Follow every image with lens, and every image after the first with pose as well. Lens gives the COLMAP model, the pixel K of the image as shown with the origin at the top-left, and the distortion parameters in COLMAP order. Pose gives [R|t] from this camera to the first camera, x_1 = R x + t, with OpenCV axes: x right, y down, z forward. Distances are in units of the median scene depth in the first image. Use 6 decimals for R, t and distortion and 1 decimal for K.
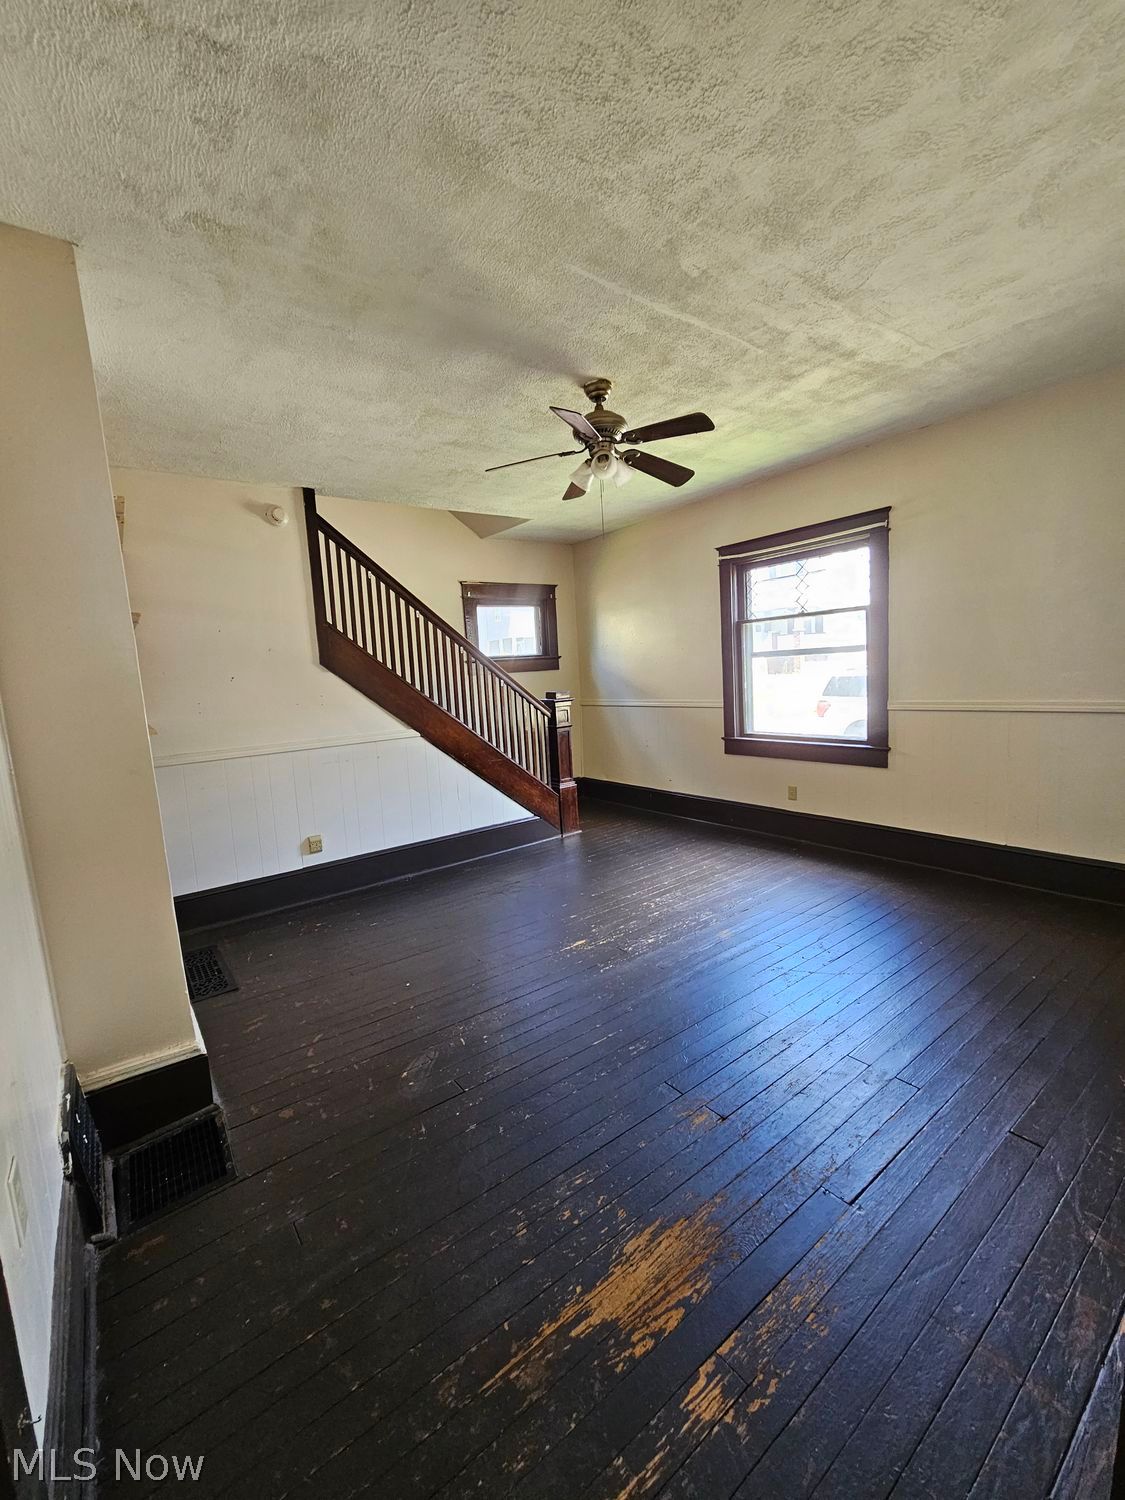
lens RADIAL K [[614.7, 0, 549.2], [0, 614.7, 748.8], [0, 0, 1]] dist [-0.001478, -0.000384]
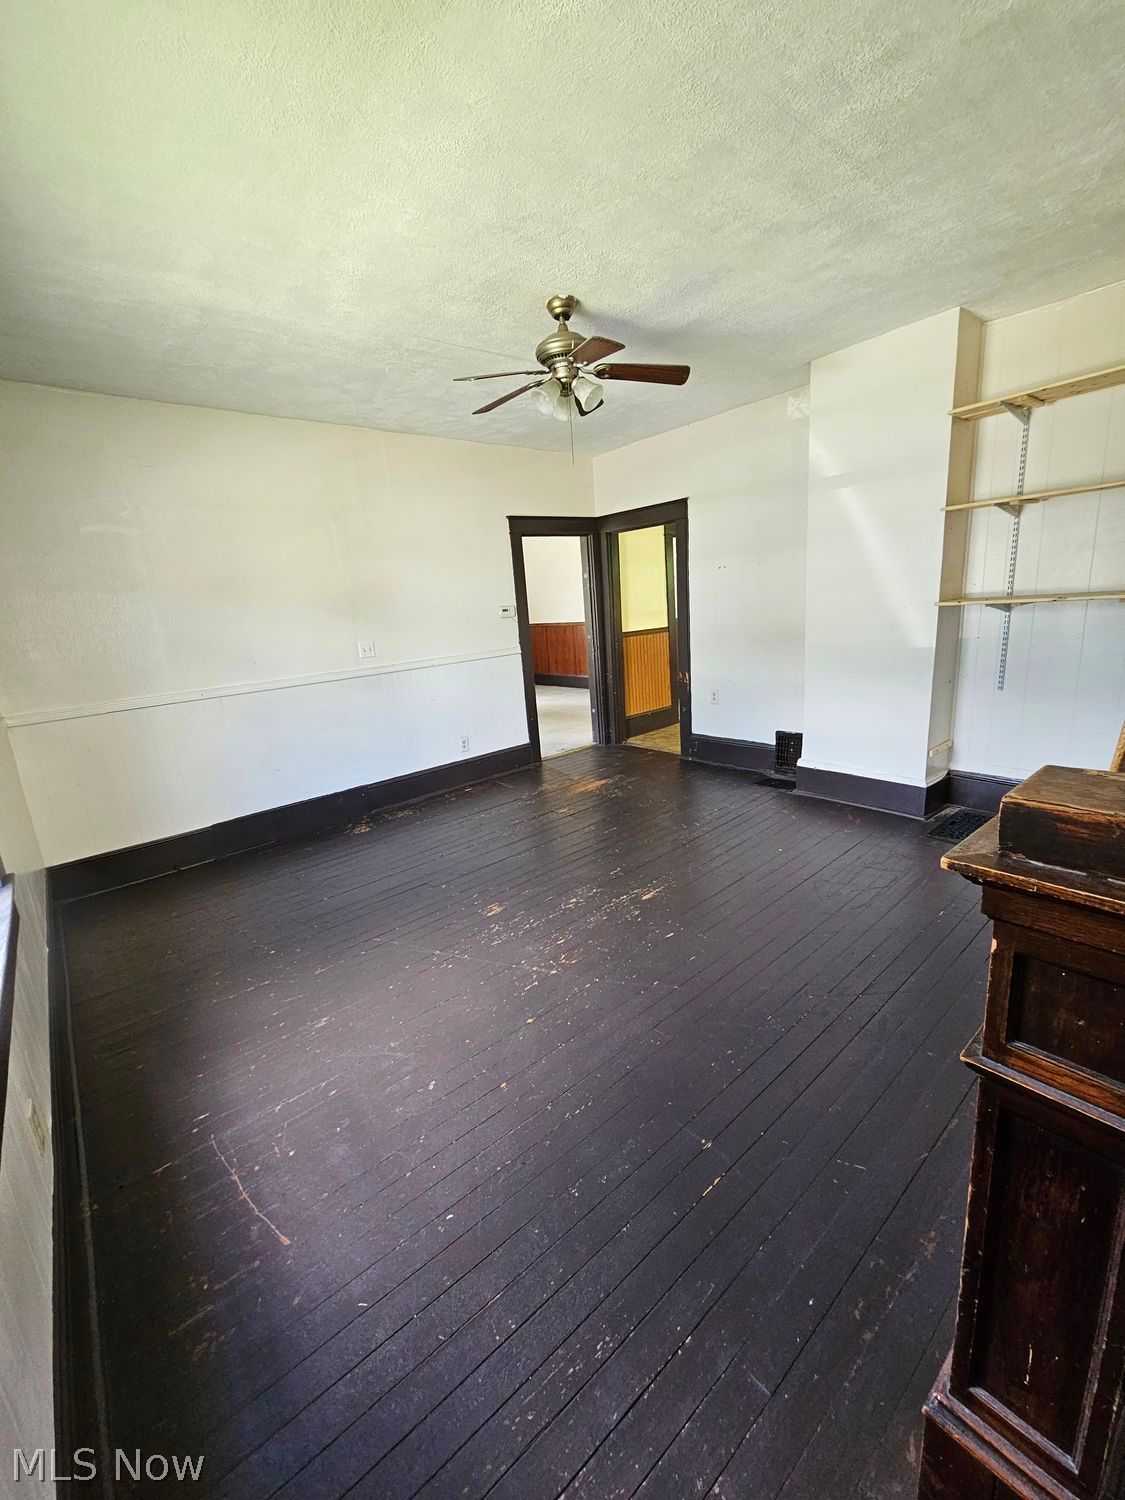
lens RADIAL K [[614.7, 0, 549.2], [0, 614.7, 748.8], [0, 0, 1]] dist [-0.001478, -0.000384]
pose [[-0.987174, 0.156751, -0.030276, 0.152718], [0.135471, 0.922814, 0.360641, -0.205158], [0.084470, 0.351914, -0.932213, 1.409705]]
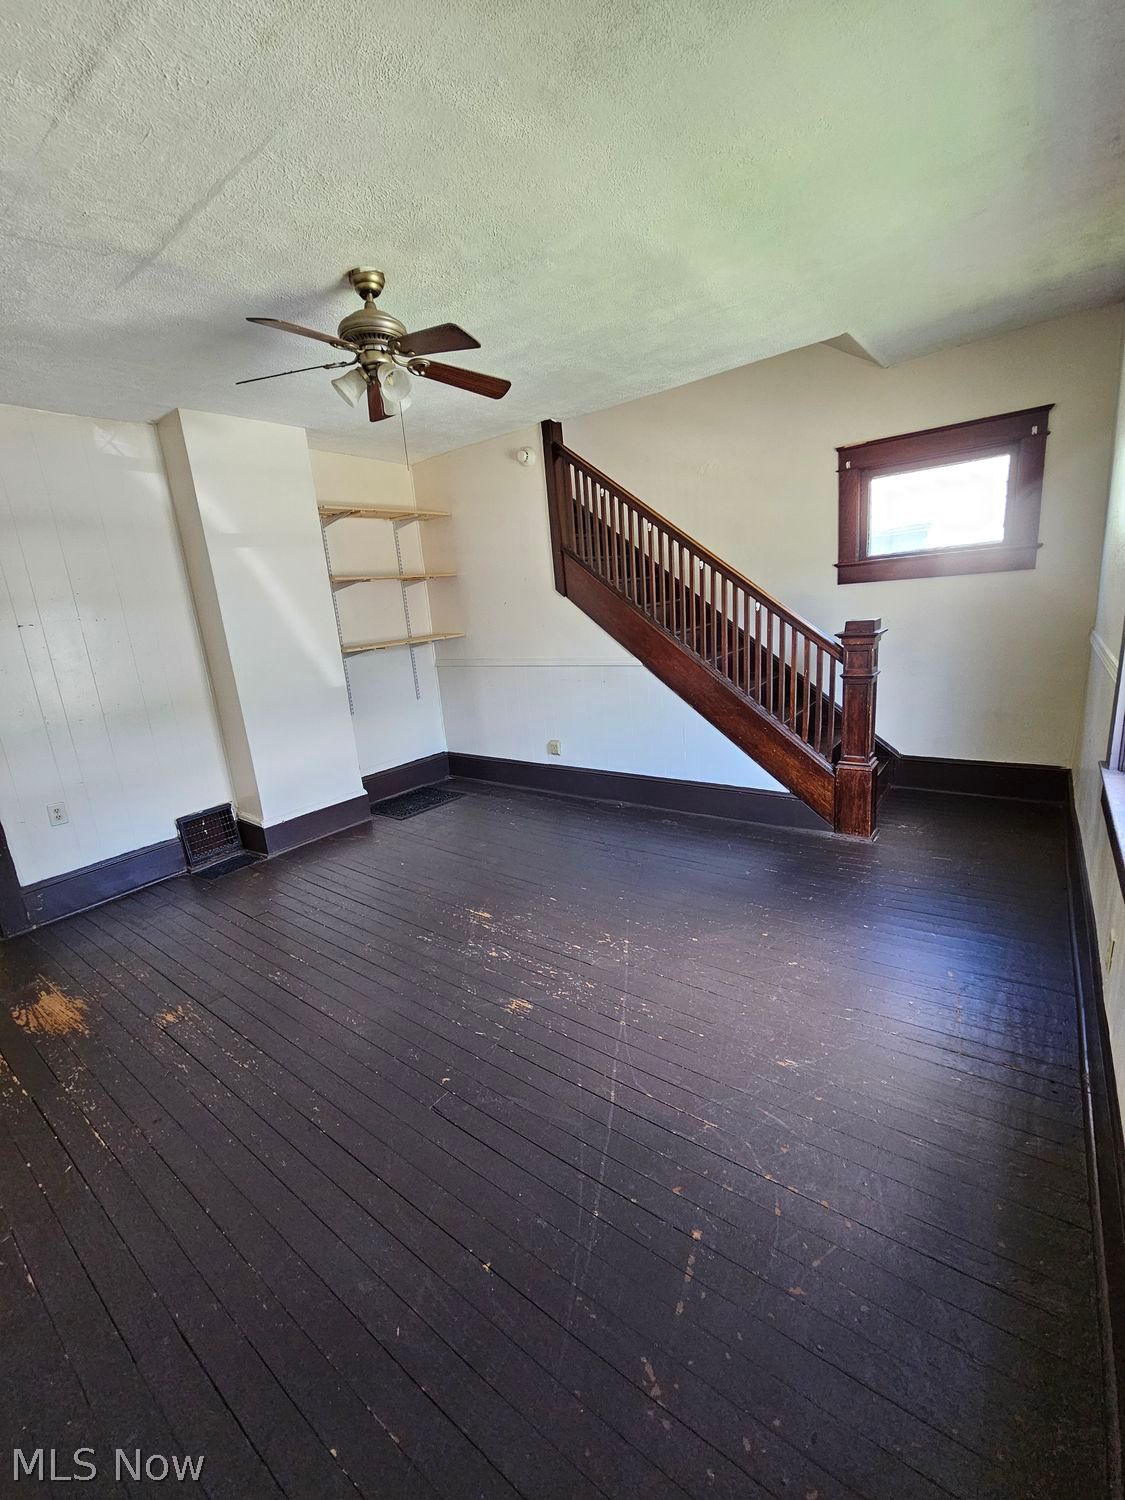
lens RADIAL K [[618.5, 0, 544.9], [0, 618.5, 749.8], [0, 0, 1]] dist [-0.000922, -0.000189]
pose [[0.284854, 0.264673, -0.921307, 0.700975], [-0.051672, 0.963968, 0.260953, -0.147320], [0.957177, -0.026727, 0.288266, 0.644051]]
